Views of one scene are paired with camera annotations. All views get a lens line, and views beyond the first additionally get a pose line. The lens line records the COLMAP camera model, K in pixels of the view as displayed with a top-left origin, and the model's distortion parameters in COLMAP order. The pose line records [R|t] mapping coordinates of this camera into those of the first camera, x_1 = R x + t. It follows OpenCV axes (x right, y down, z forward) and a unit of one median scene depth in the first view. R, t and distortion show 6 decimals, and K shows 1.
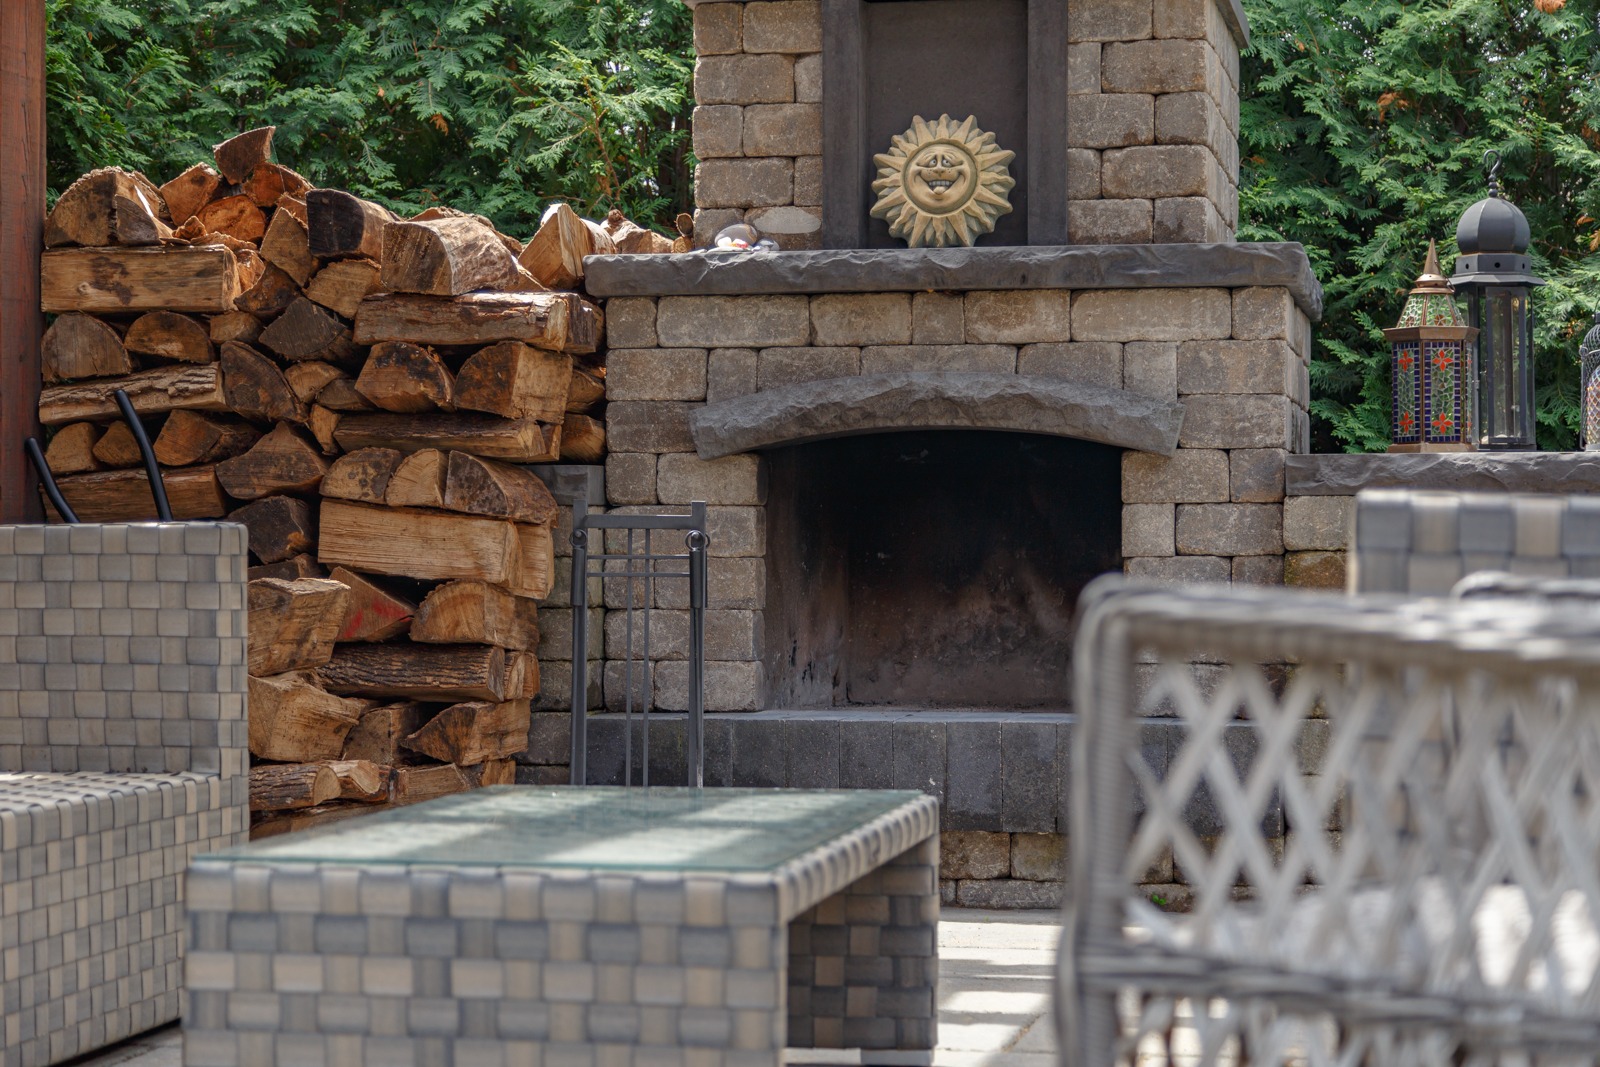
lens RADIAL K [[3292.6, 0, 800.0], [0, 3292.6, 533.5], [0, 0, 1]] dist [0.031173, -0.112467]
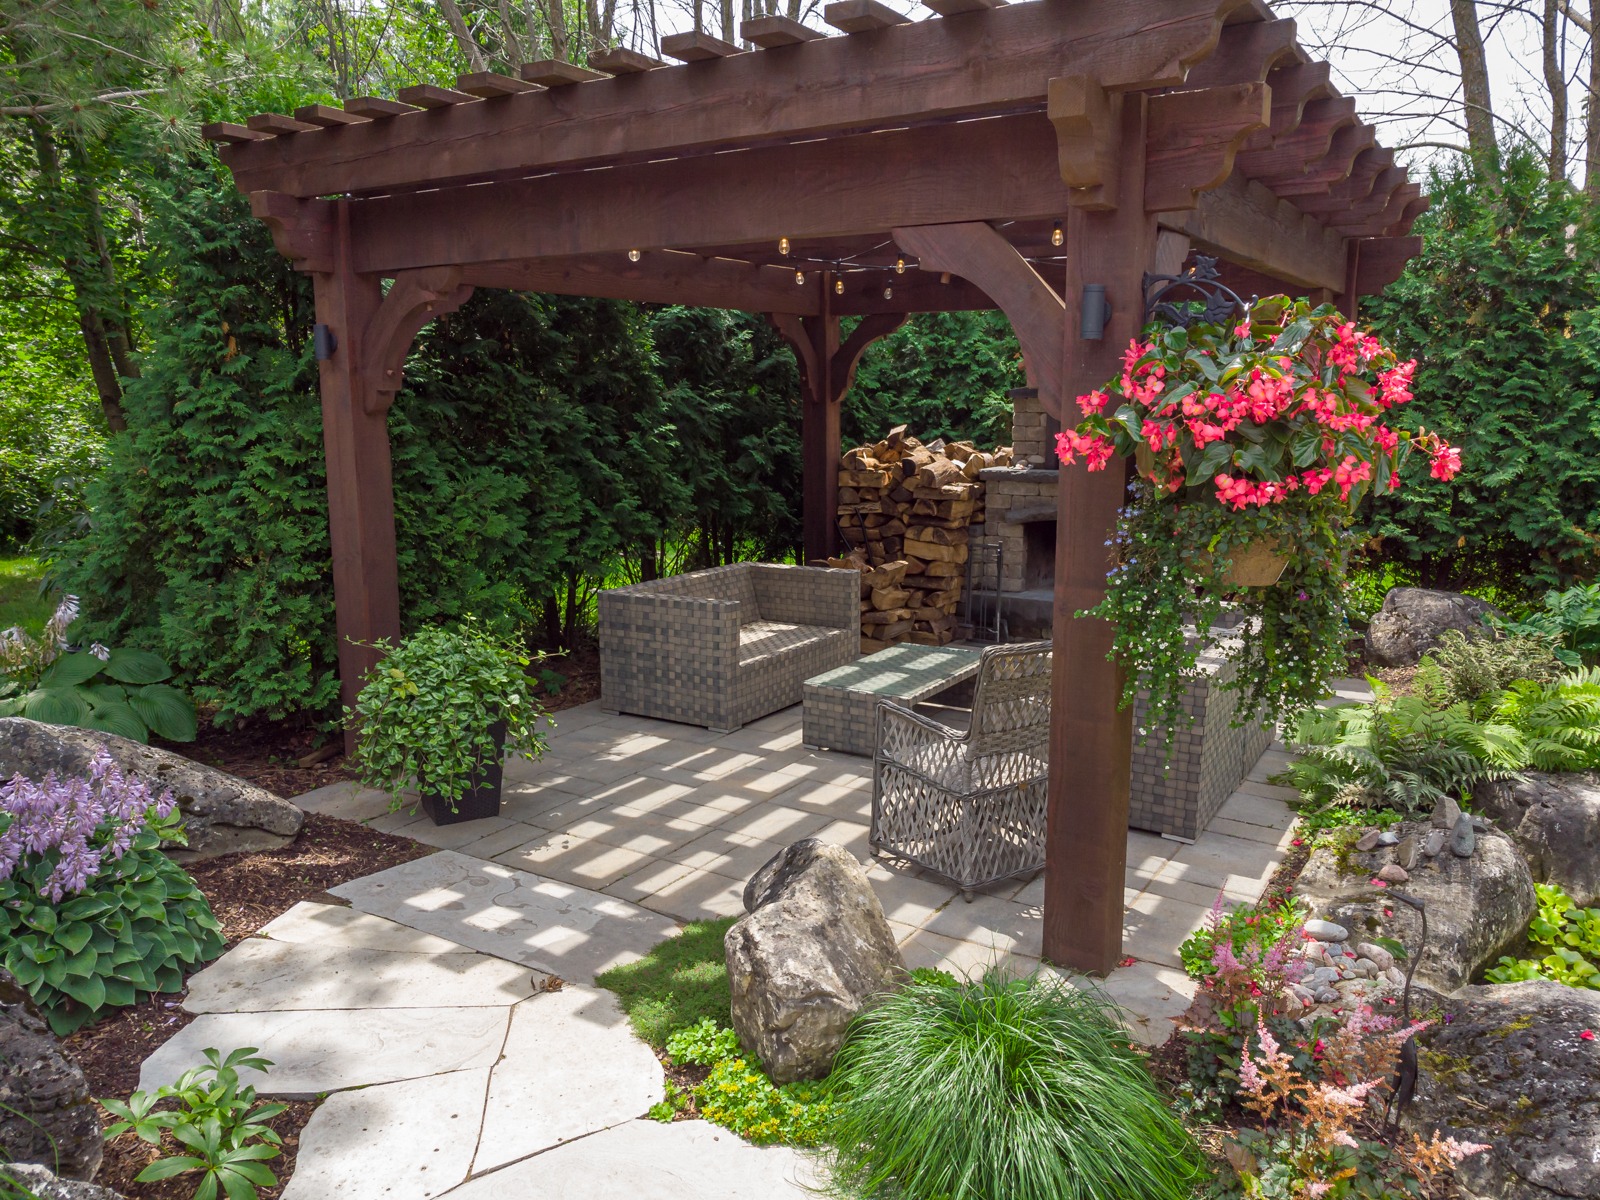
lens RADIAL K [[1201.1, 0, 796.2], [0, 1201.1, 609.2], [0, 0, 1]] dist [0.093792, -0.166409]
pose [[0.932843, 0.062109, -0.354889, 0.246544], [0.005517, 0.982451, 0.186438, -0.192958], [0.360241, -0.175876, 0.916130, -0.372914]]
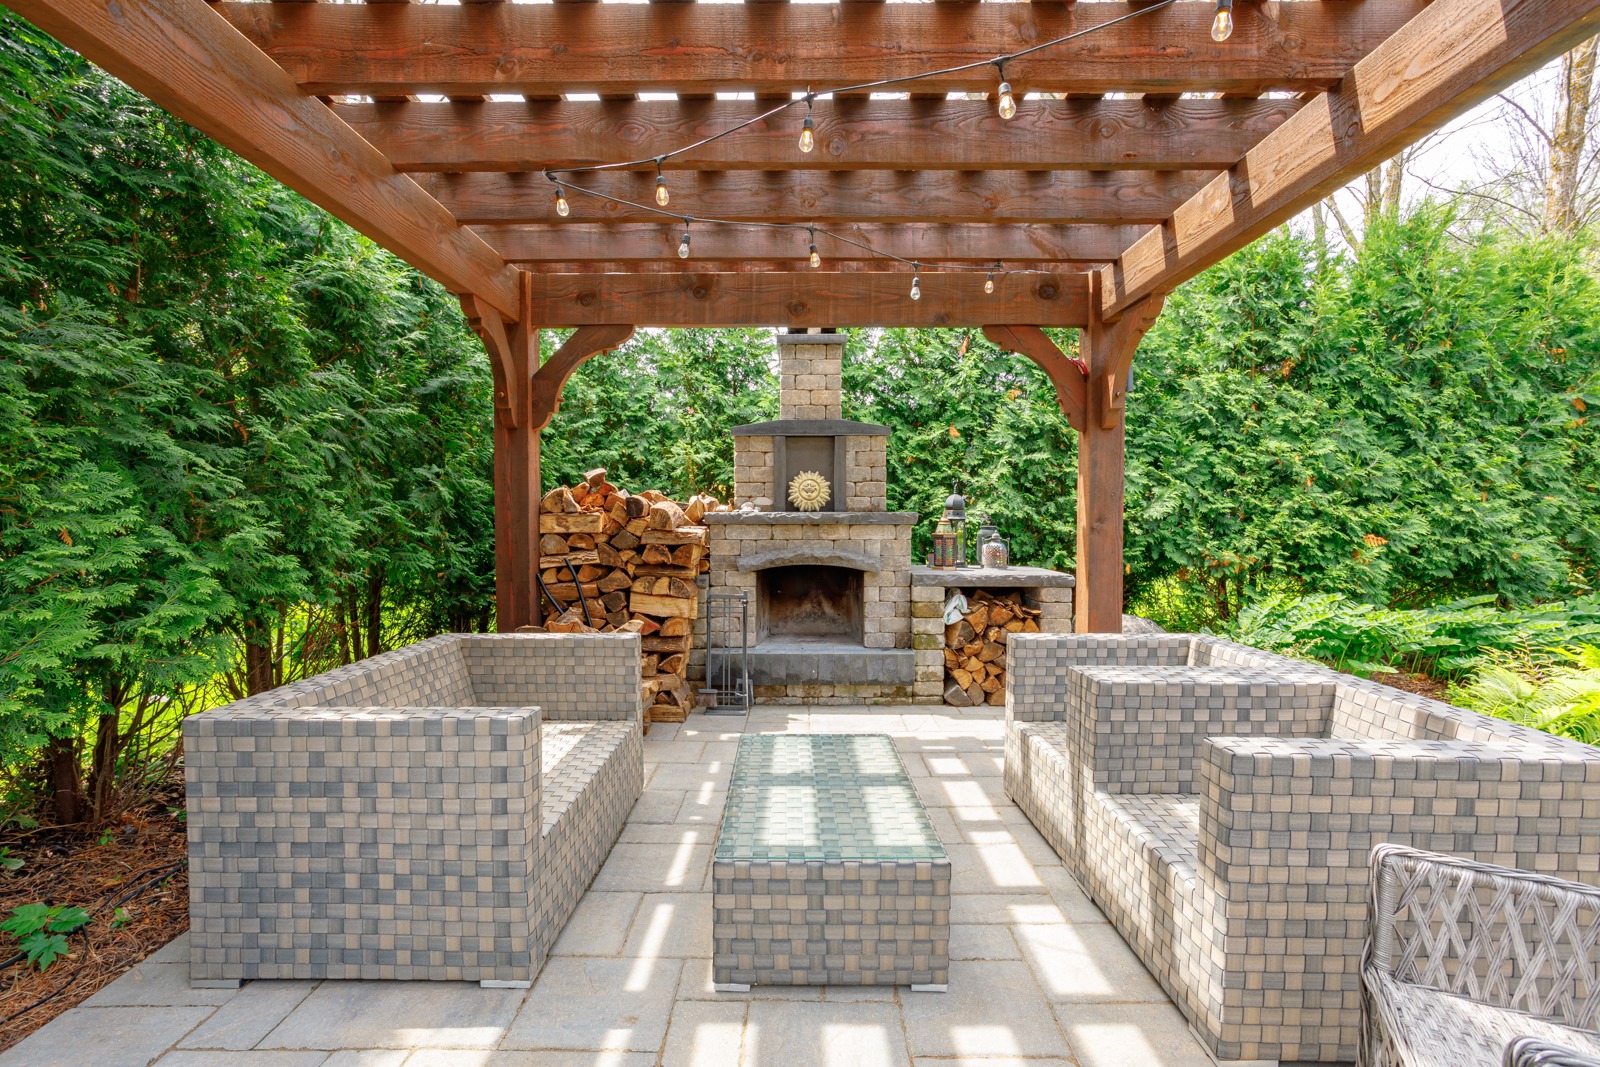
lens RADIAL K [[770.9, 0, 792.0], [0, 770.9, 534.0], [0, 0, 1]] dist [-0.061438, 0.041006]
pose [[0.983388, -0.003376, 0.181487, -0.124926], [-0.002217, 0.999529, 0.030607, -0.090319], [-0.181505, -0.030501, 0.982917, 0.225180]]
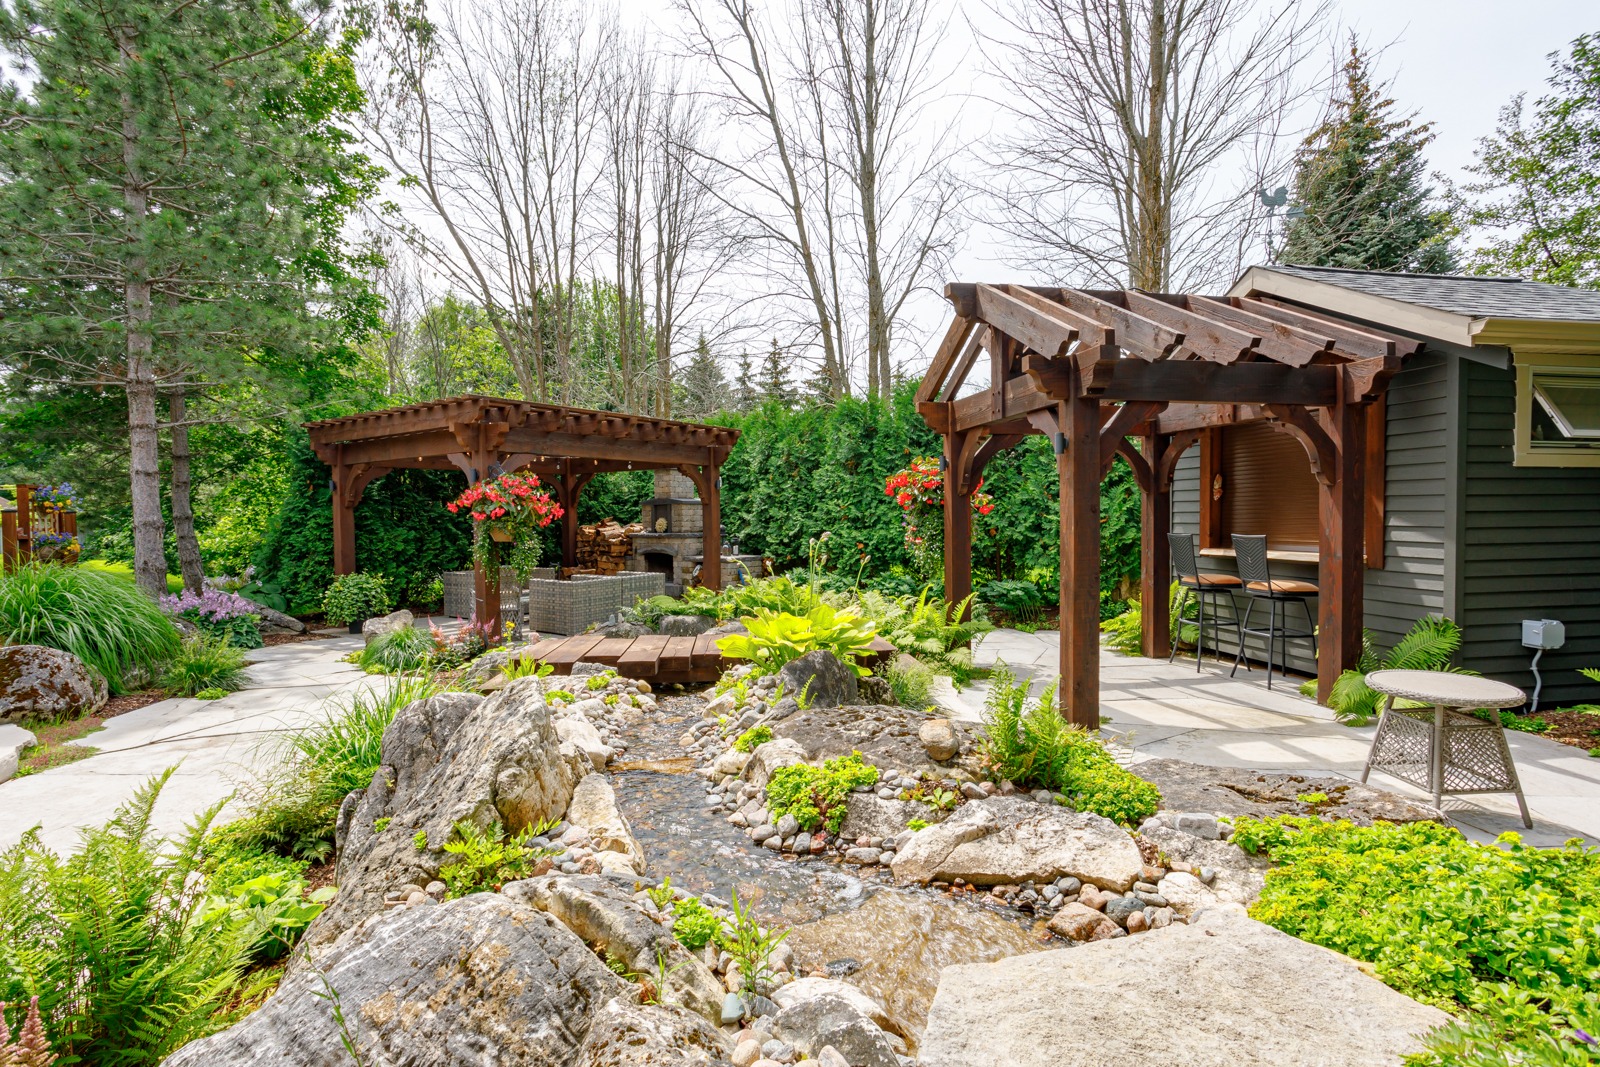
lens RADIAL K [[770.9, 0, 792.0], [0, 770.9, 534.0], [0, 0, 1]] dist [-0.061438, 0.041006]
pose [[0.920336, -0.002341, -0.391121, 1.267737], [0.014927, 0.999464, 0.029141, -0.145147], [0.390843, -0.032658, 0.919878, -0.863388]]
